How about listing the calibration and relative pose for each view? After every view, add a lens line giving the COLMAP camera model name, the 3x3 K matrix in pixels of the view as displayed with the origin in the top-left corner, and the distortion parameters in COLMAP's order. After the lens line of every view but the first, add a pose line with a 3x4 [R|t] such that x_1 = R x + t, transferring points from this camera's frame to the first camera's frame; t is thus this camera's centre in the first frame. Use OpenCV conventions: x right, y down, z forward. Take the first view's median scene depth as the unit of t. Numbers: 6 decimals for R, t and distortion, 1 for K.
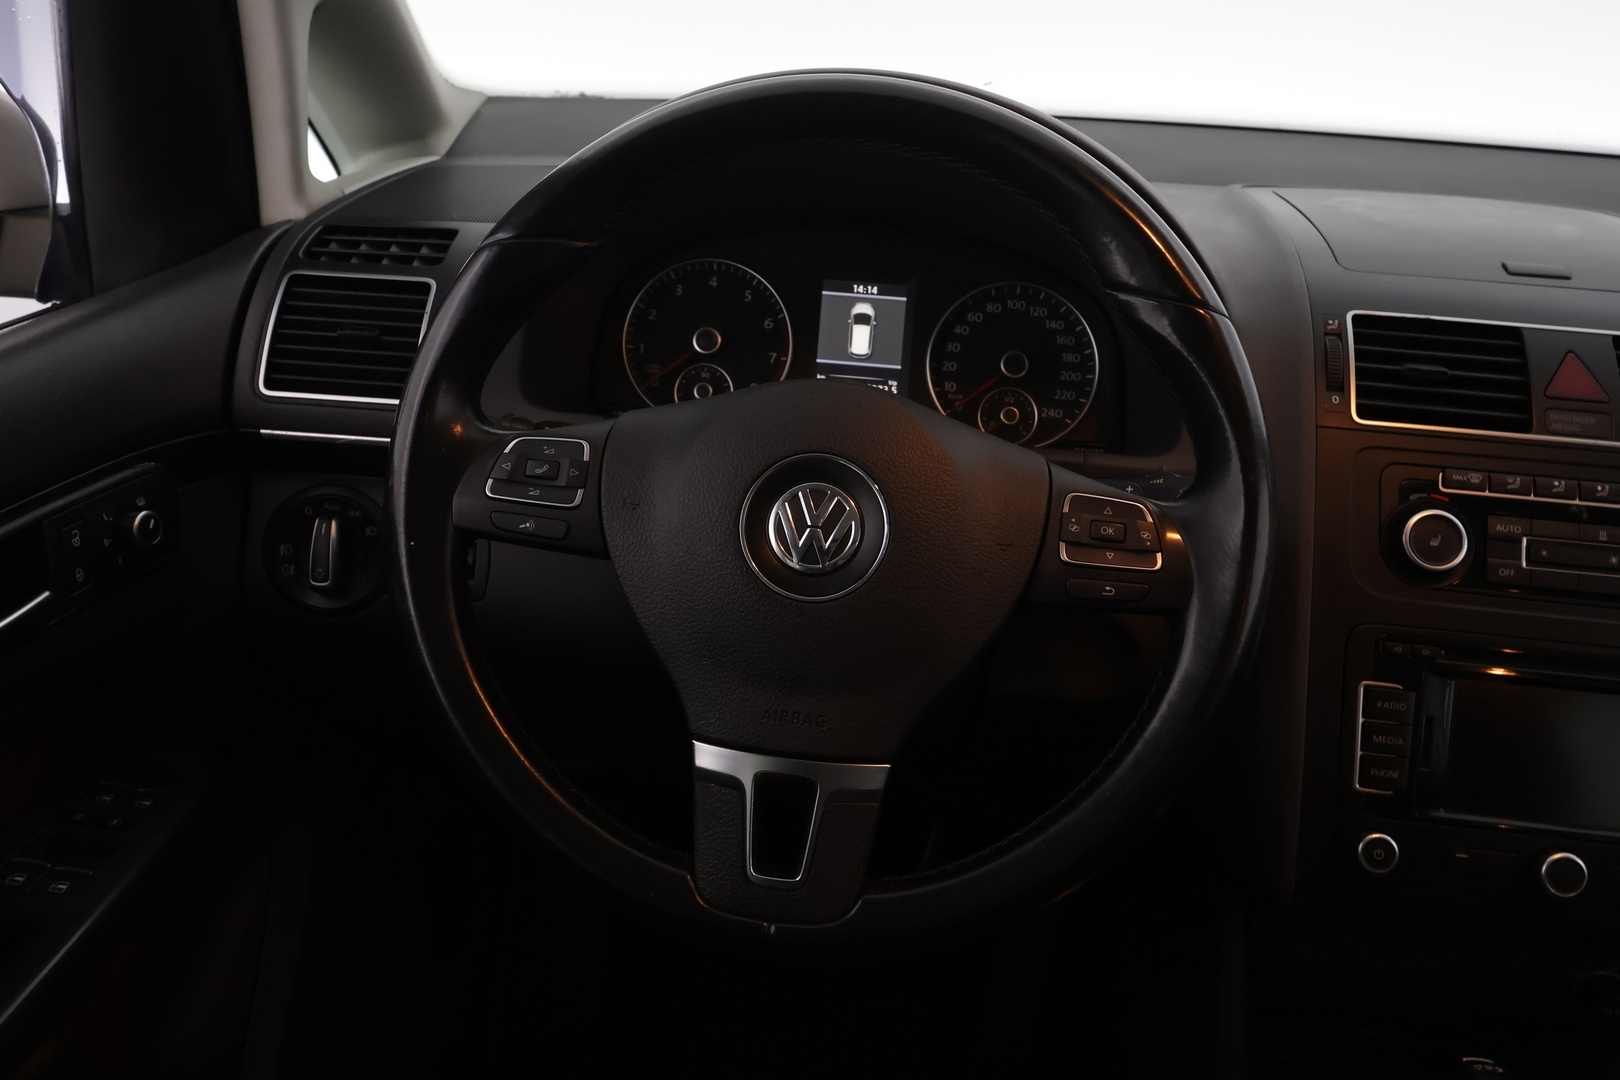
lens RADIAL K [[1306.4, 0, 813.3], [0, 1306.4, 537.5], [0, 0, 1]] dist [0.010976, -0.003460]
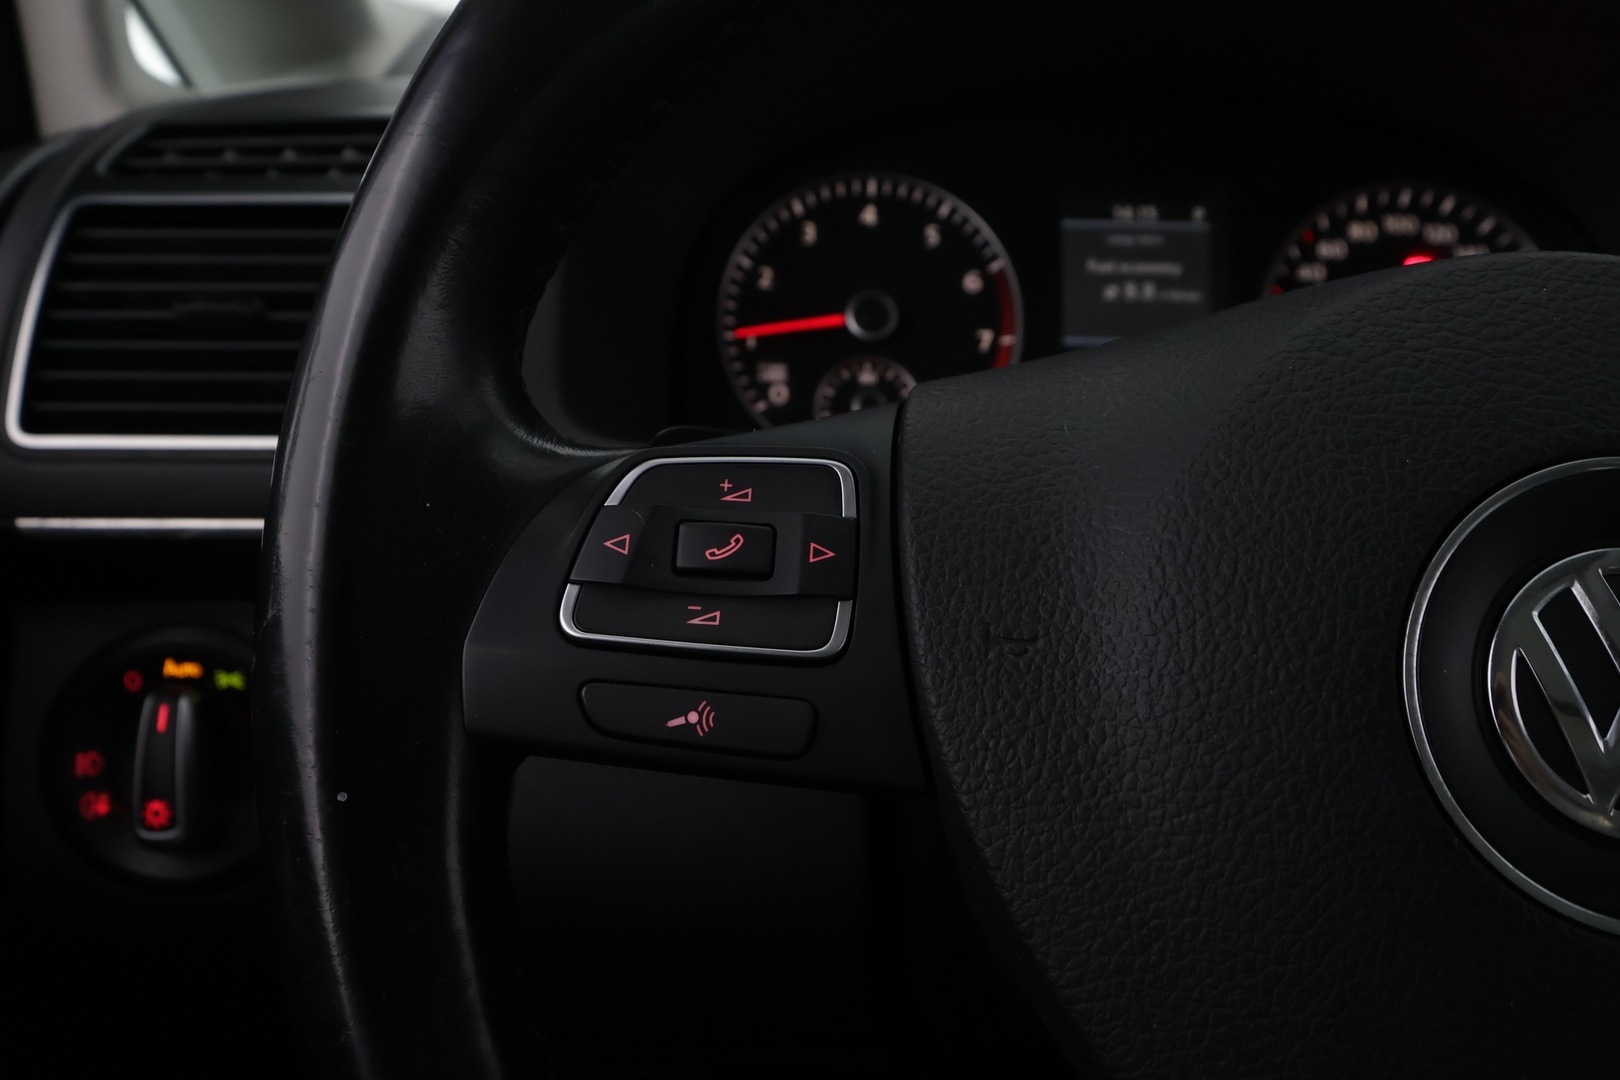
lens RADIAL K [[1306.4, 0, 799.1], [0, 1306.4, 528.0], [0, 0, 1]] dist [0.010976, -0.003460]
pose [[0.997317, -0.064761, 0.034136, -0.165301], [0.067192, 0.994866, -0.075674, -0.025437], [-0.029060, 0.077764, 0.996548, 0.550620]]
